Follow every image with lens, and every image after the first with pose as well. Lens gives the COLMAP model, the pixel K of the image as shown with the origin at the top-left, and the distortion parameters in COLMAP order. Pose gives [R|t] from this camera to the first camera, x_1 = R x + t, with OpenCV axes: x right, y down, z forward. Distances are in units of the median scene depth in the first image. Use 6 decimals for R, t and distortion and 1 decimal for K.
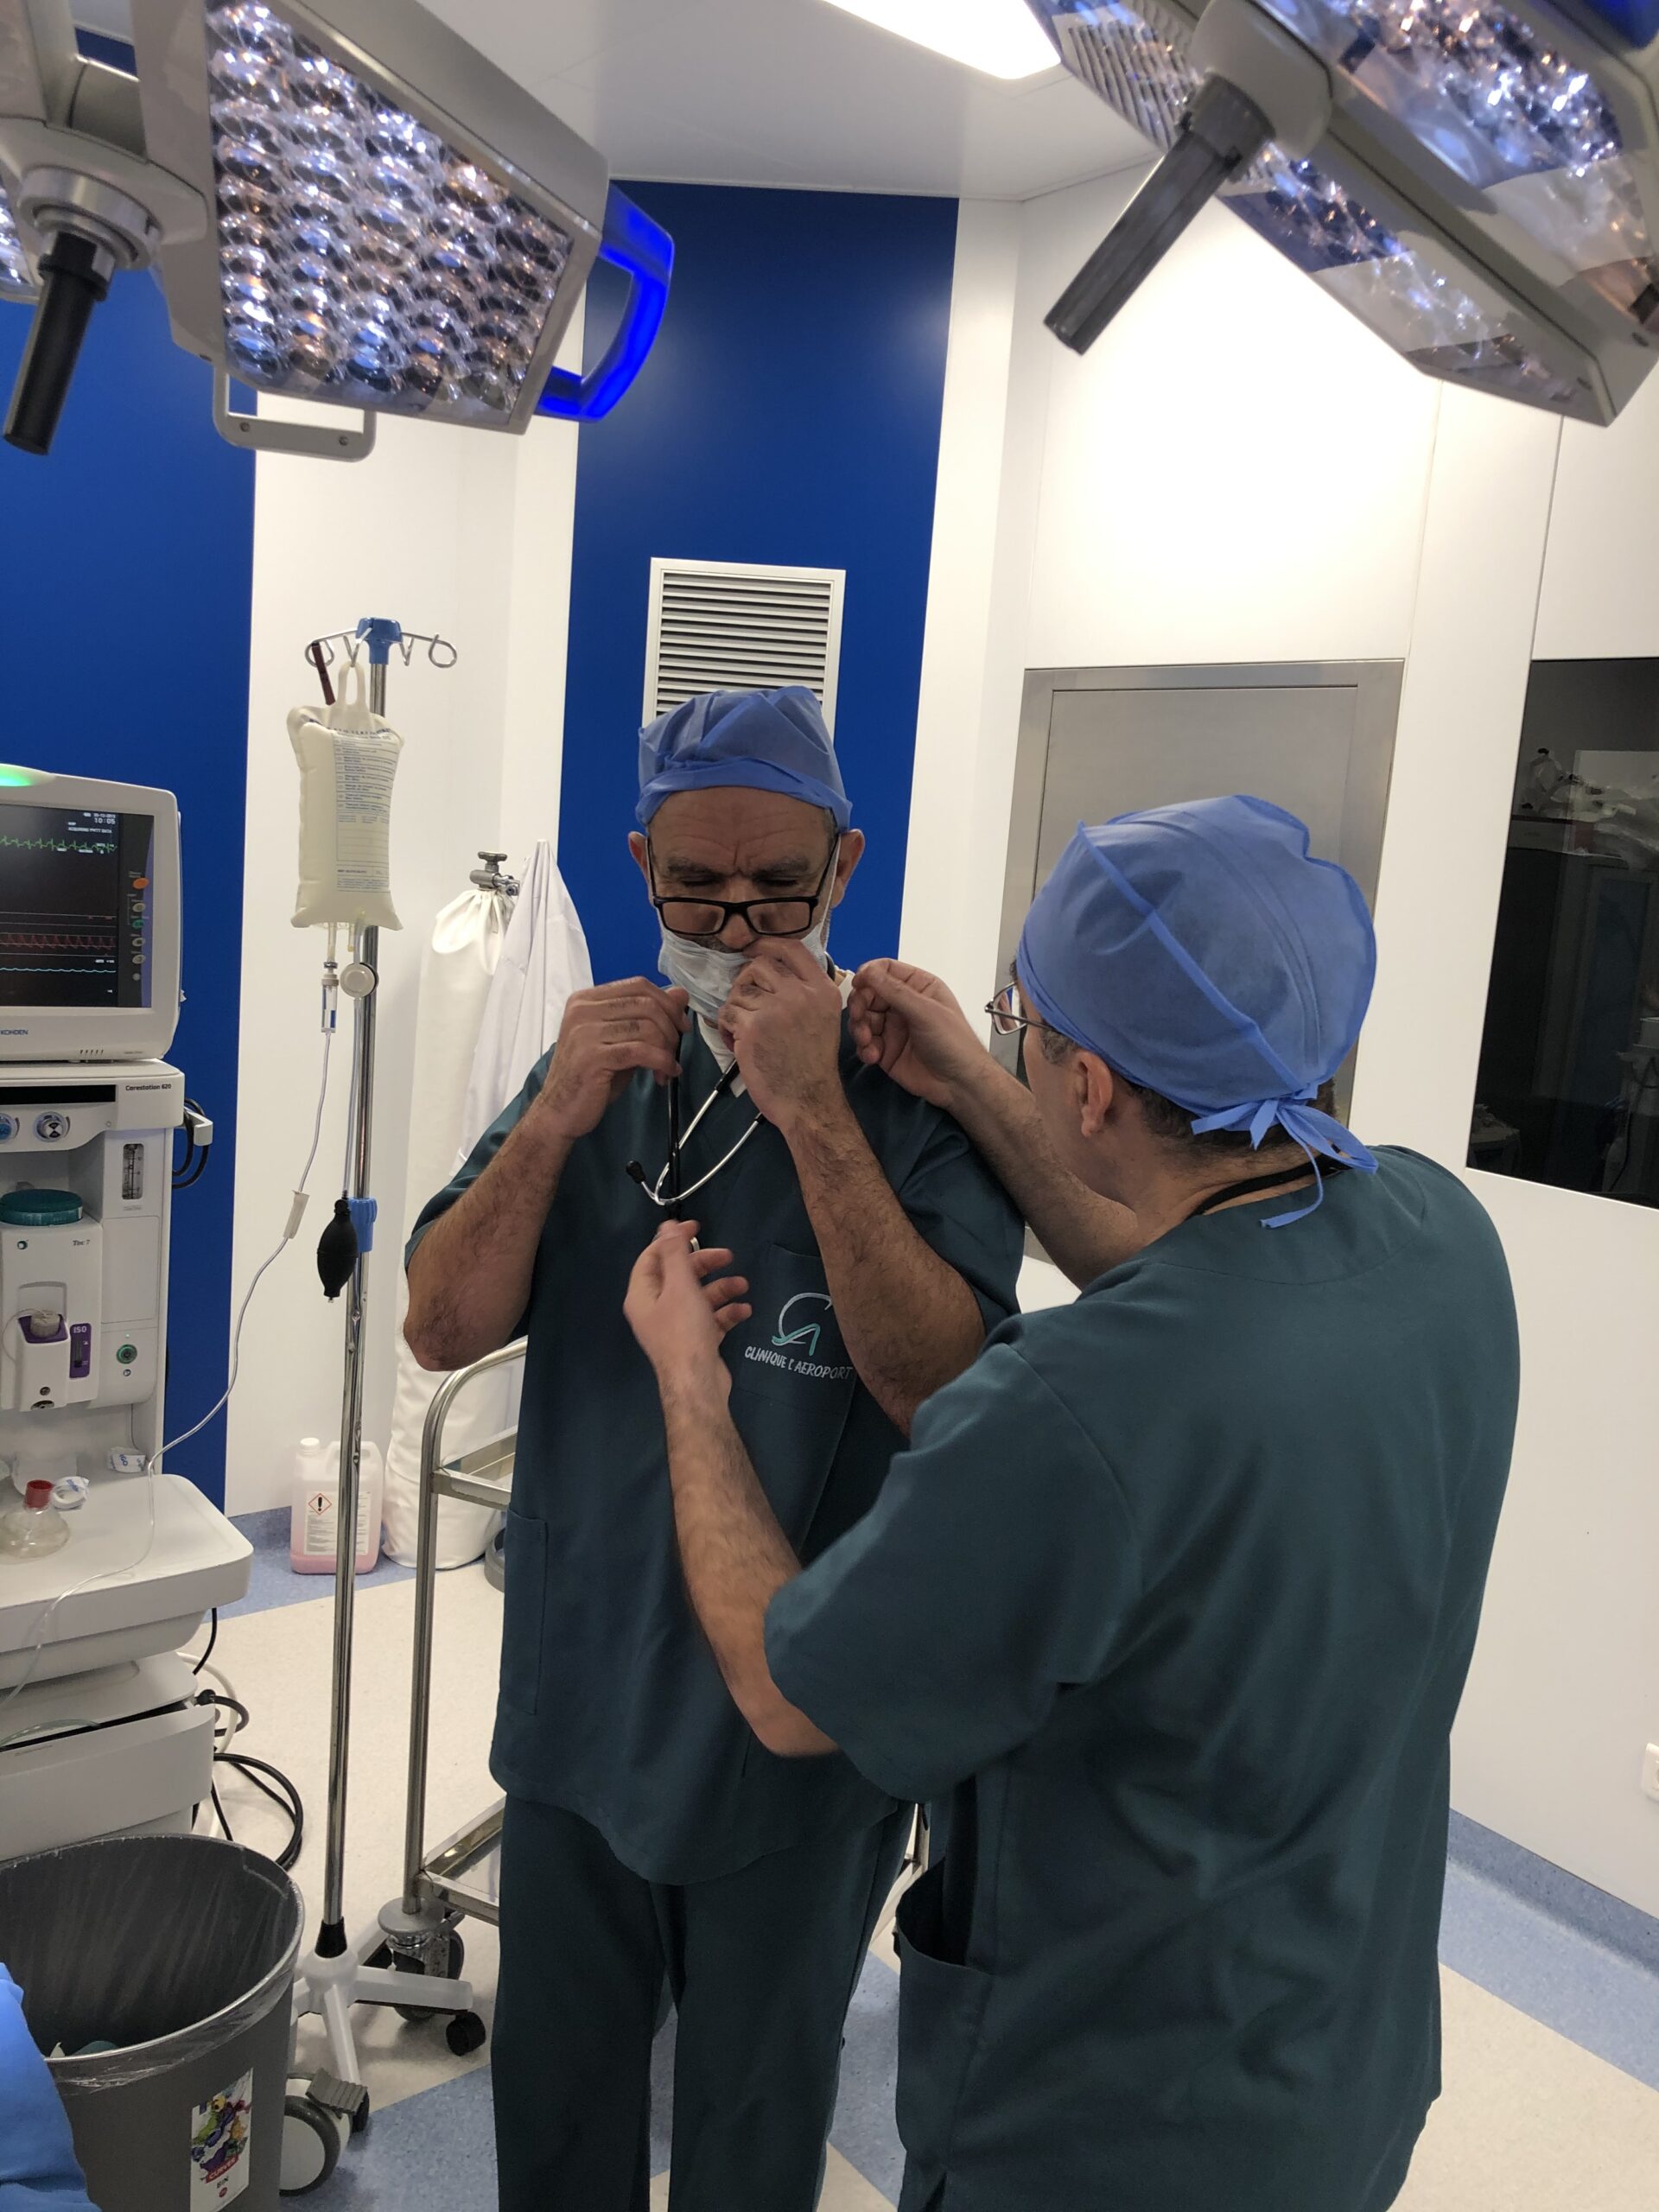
lens RADIAL K [[1858.3, 0, 878.9], [0, 1858.3, 1076.9], [0, 0, 1]] dist [0.027002, 0.002474]
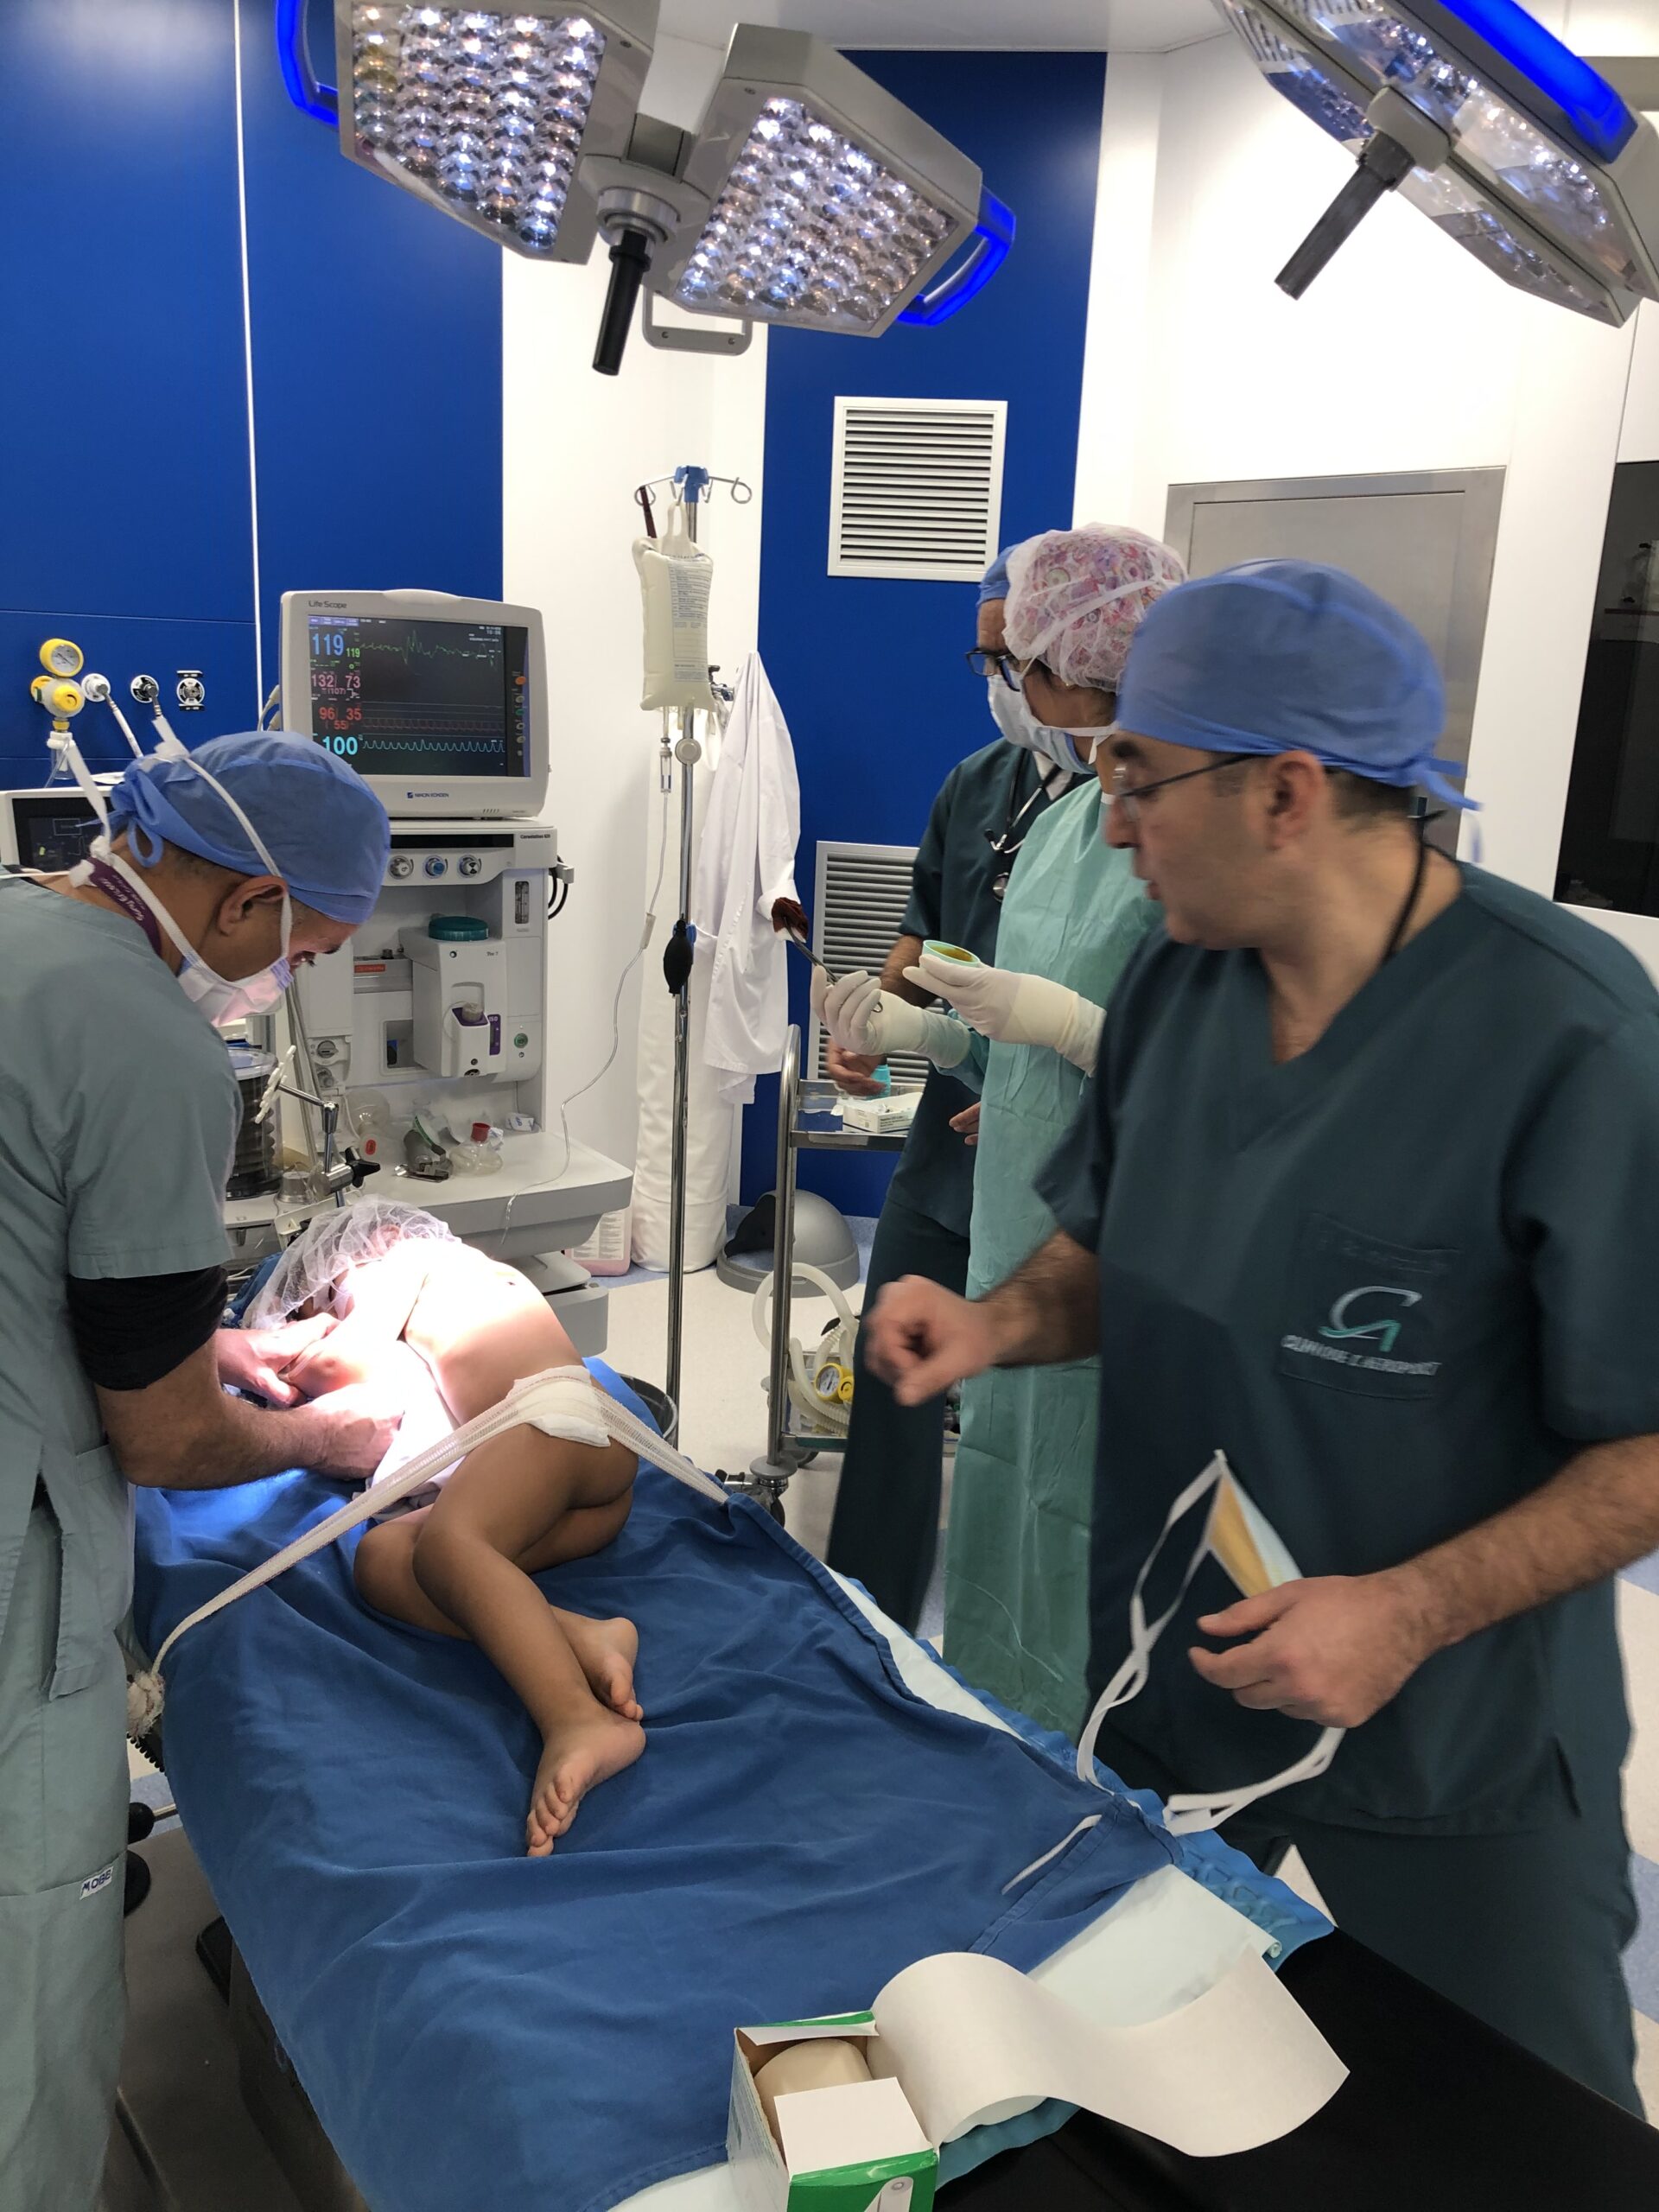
lens RADIAL K [[1858.3, 0, 872.8], [0, 1858.3, 1083.9], [0, 0, 1]] dist [0.027002, 0.002474]
pose [[0.998262, -0.016856, -0.056474, -0.078217], [0.022060, 0.995436, 0.092842, 0.062056], [0.054651, -0.093927, 0.994078, -0.313437]]
